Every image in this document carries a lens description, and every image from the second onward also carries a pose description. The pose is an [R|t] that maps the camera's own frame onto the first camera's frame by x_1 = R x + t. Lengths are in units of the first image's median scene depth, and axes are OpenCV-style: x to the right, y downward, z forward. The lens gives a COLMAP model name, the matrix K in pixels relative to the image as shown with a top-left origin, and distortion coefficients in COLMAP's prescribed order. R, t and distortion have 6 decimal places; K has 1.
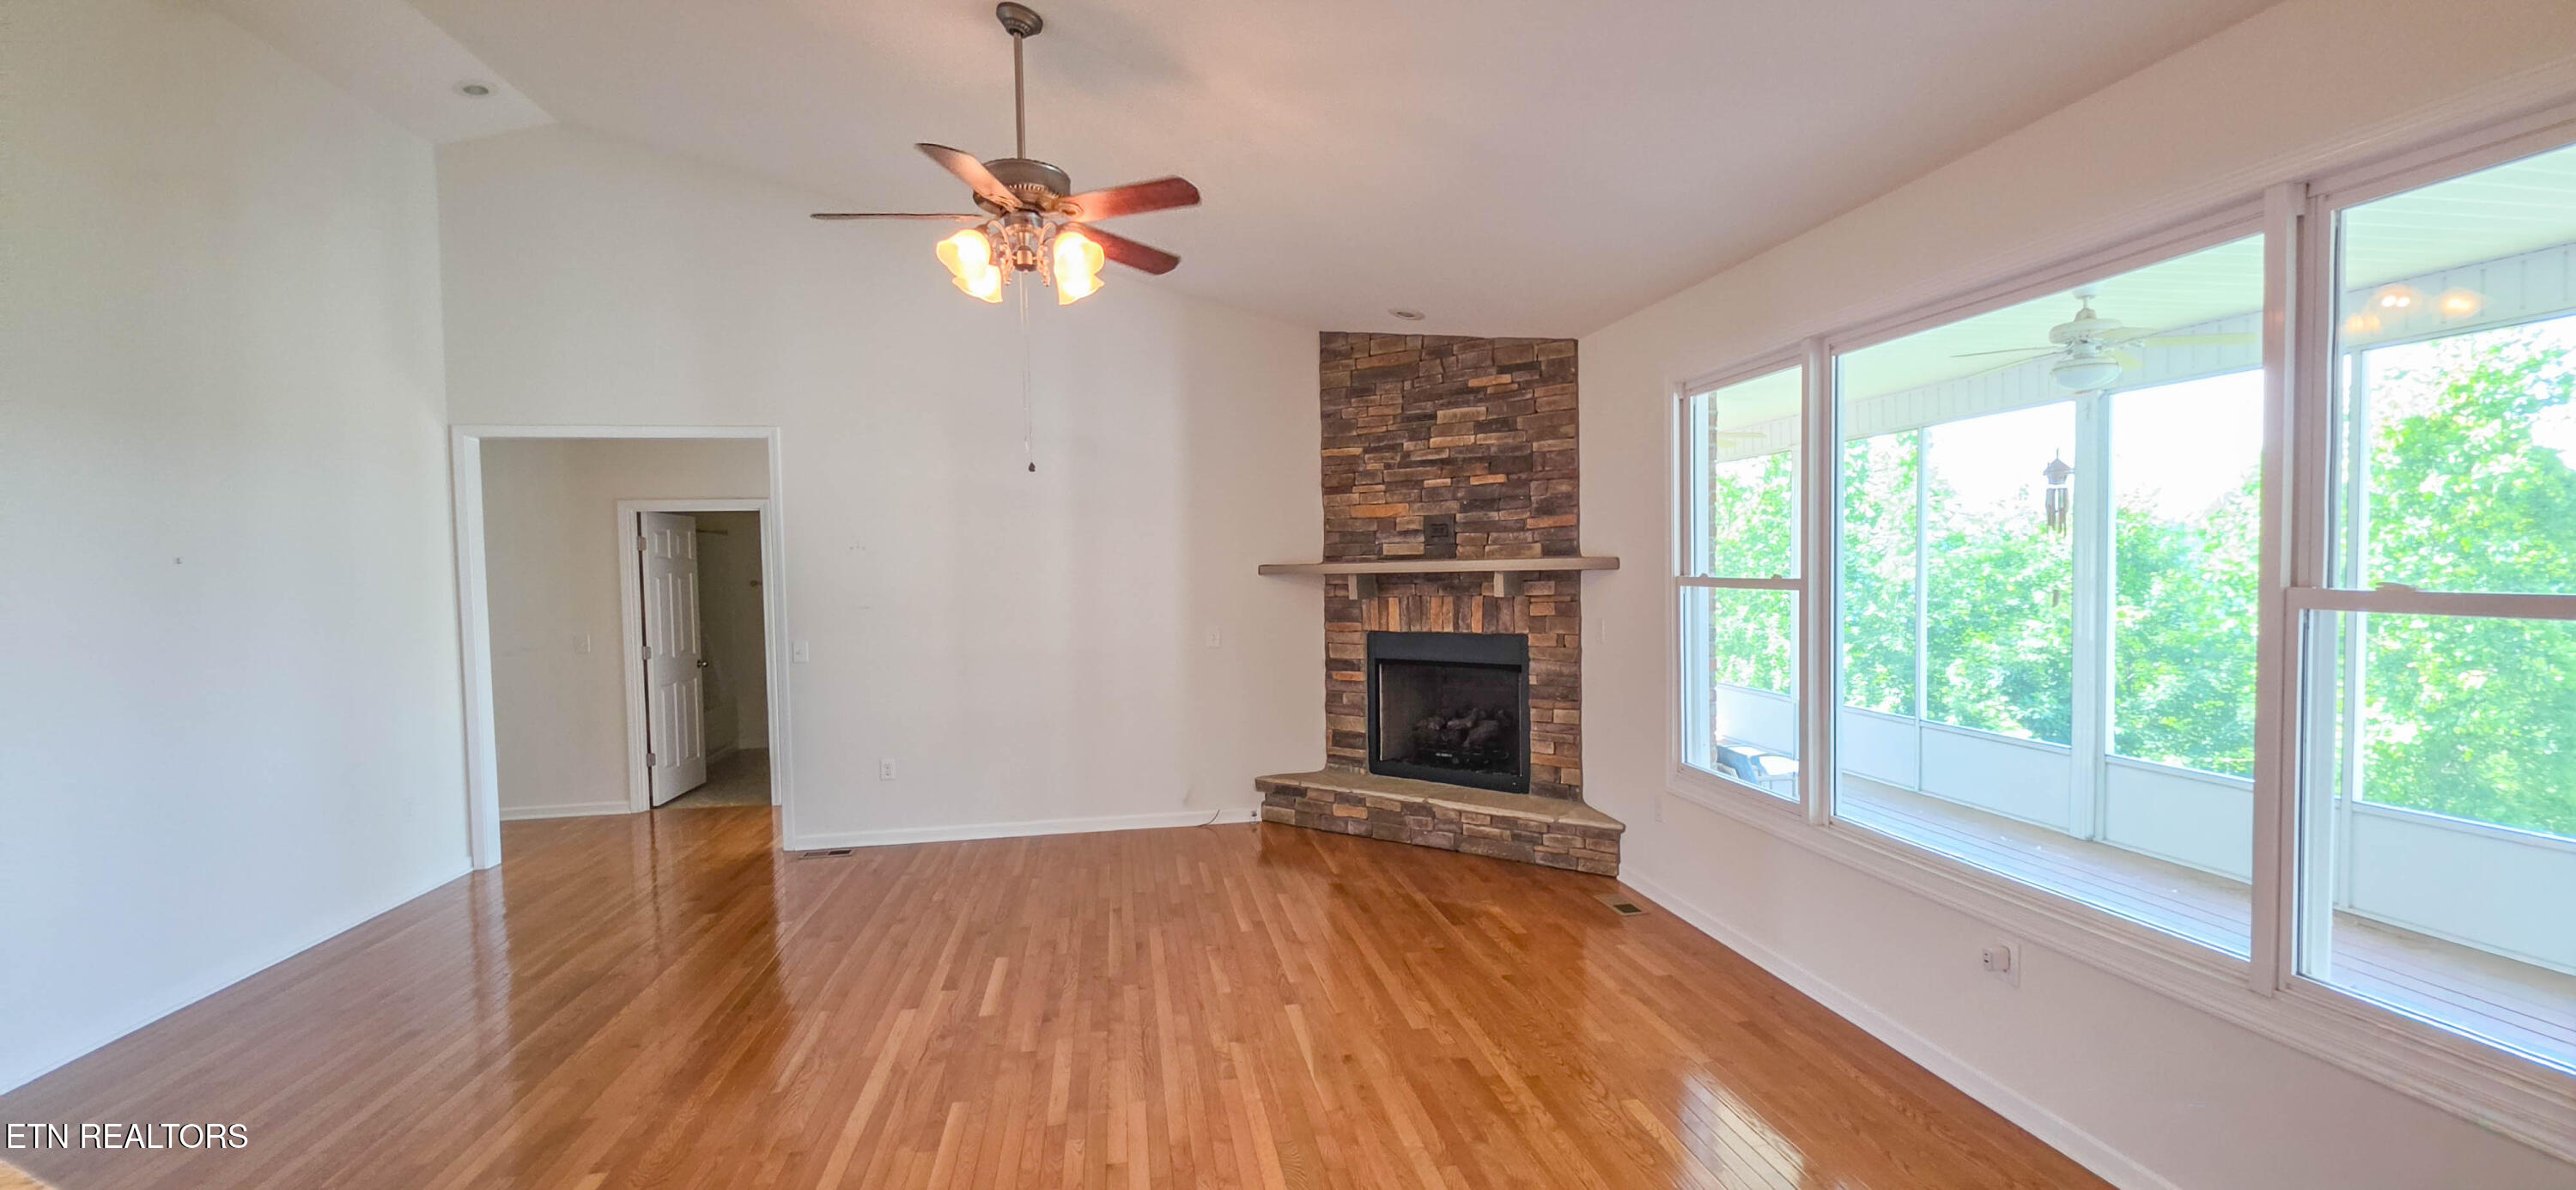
lens RADIAL K [[1028.9, 0, 1290.1], [0, 1028.9, 600.0], [0, 0, 1]] dist [-0.001485, -0.000041]
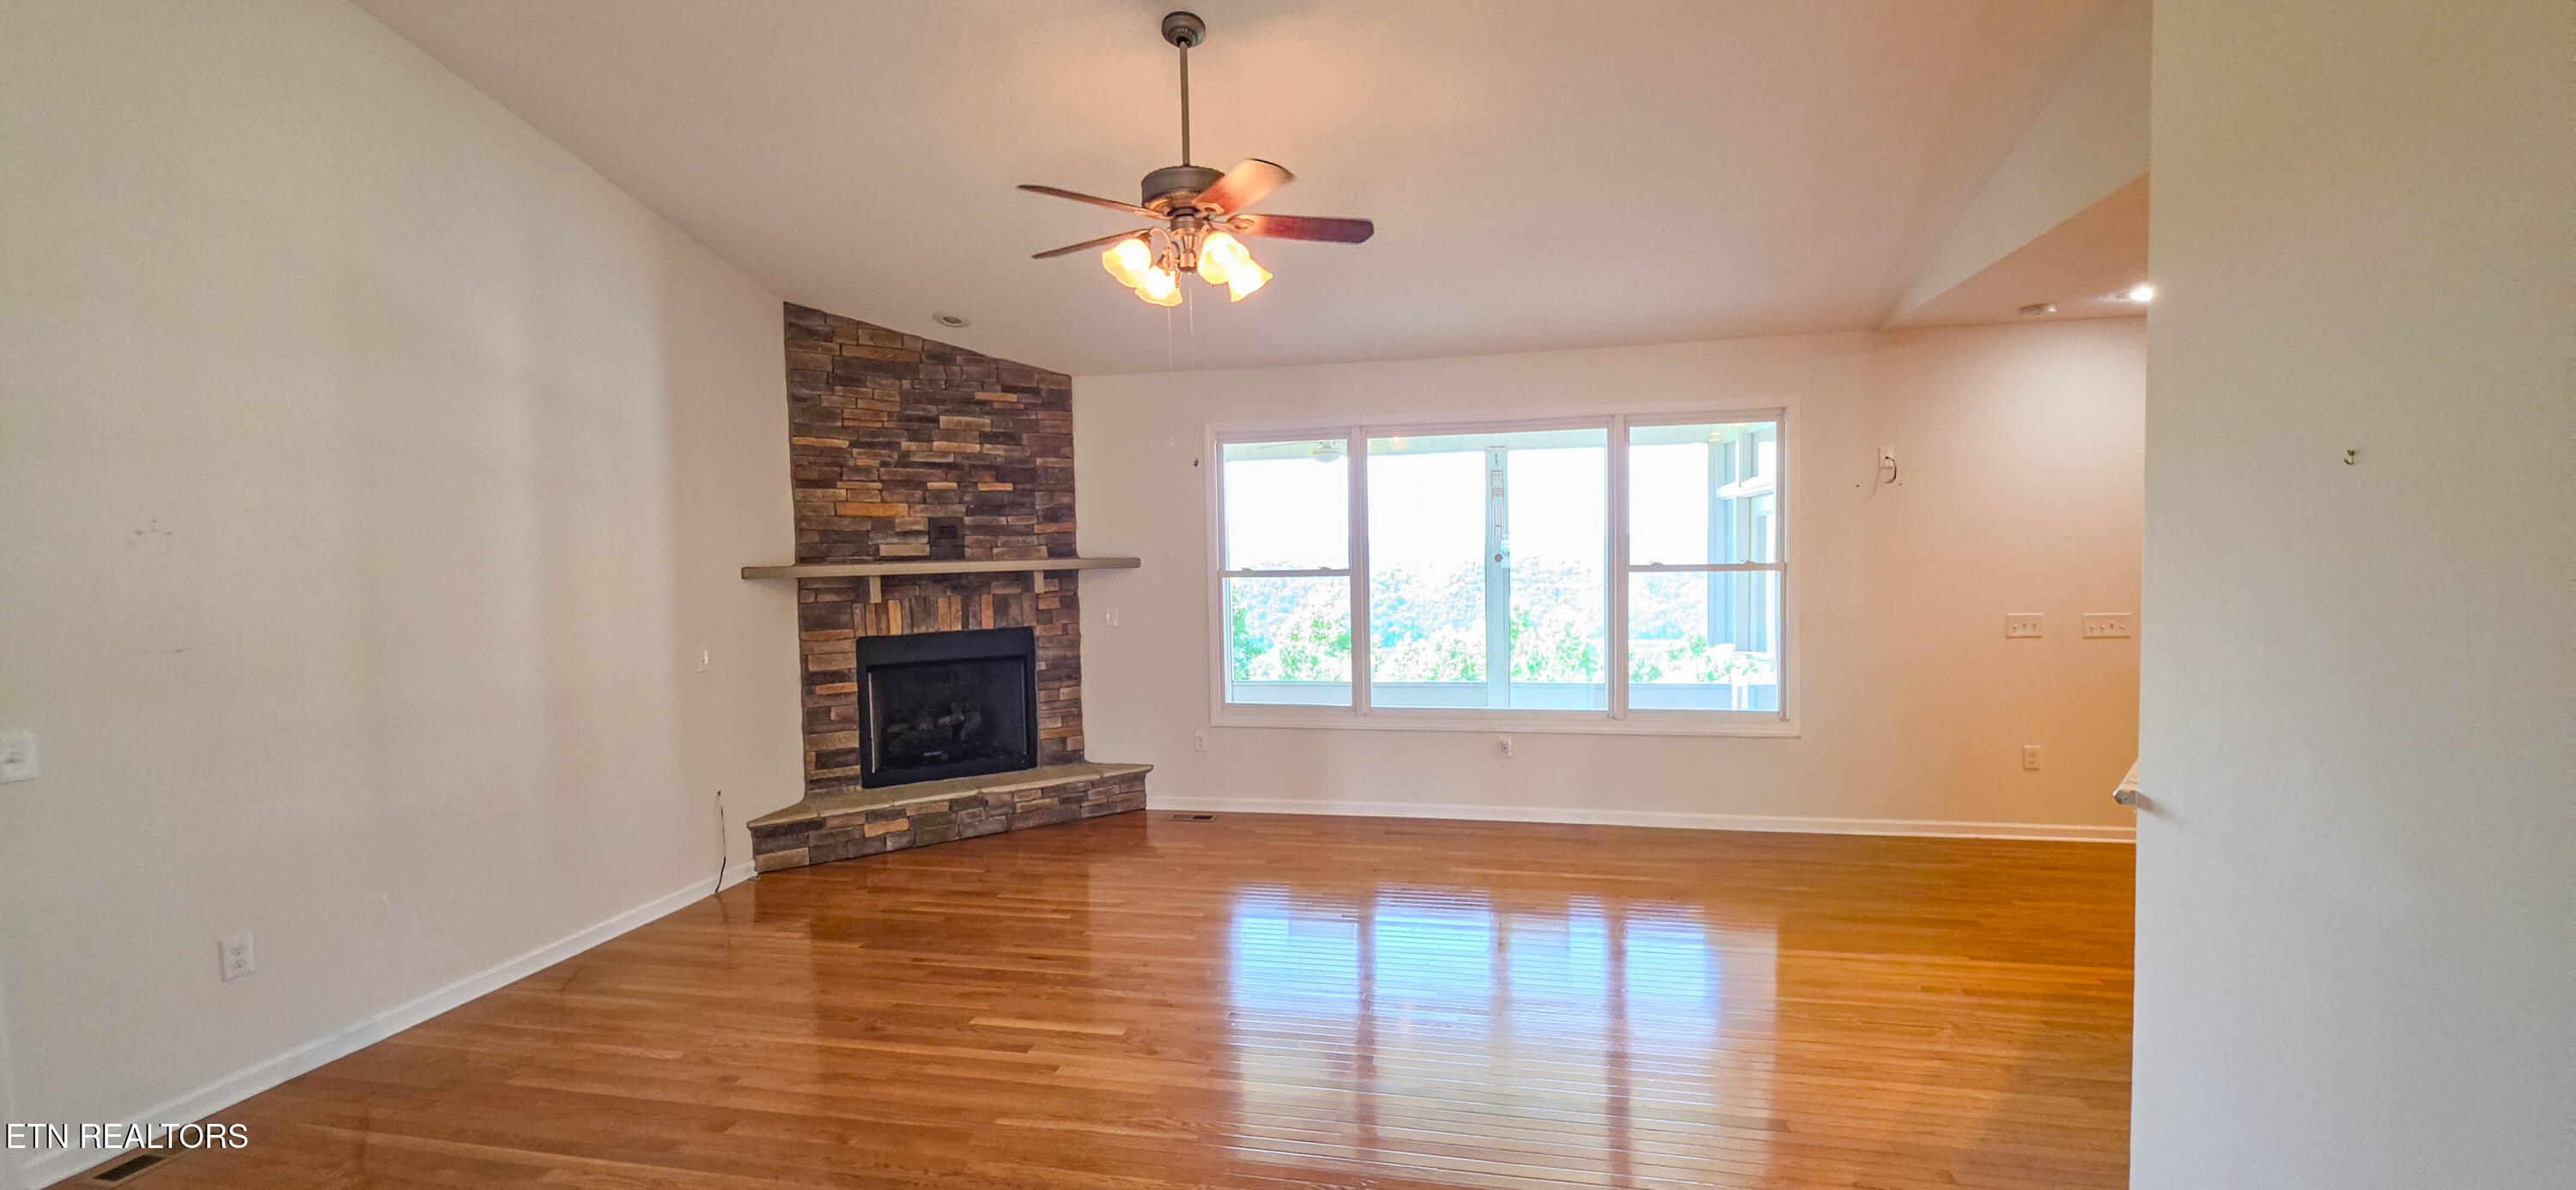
lens RADIAL K [[1028.9, 0, 1291.6], [0, 1028.9, 599.2], [0, 0, 1]] dist [-0.001485, -0.000041]
pose [[0.359192, -0.030048, 0.932780, -0.710868], [0.046032, 0.998835, 0.014450, 0.000176], [-0.932128, 0.037748, 0.360157, 0.319798]]
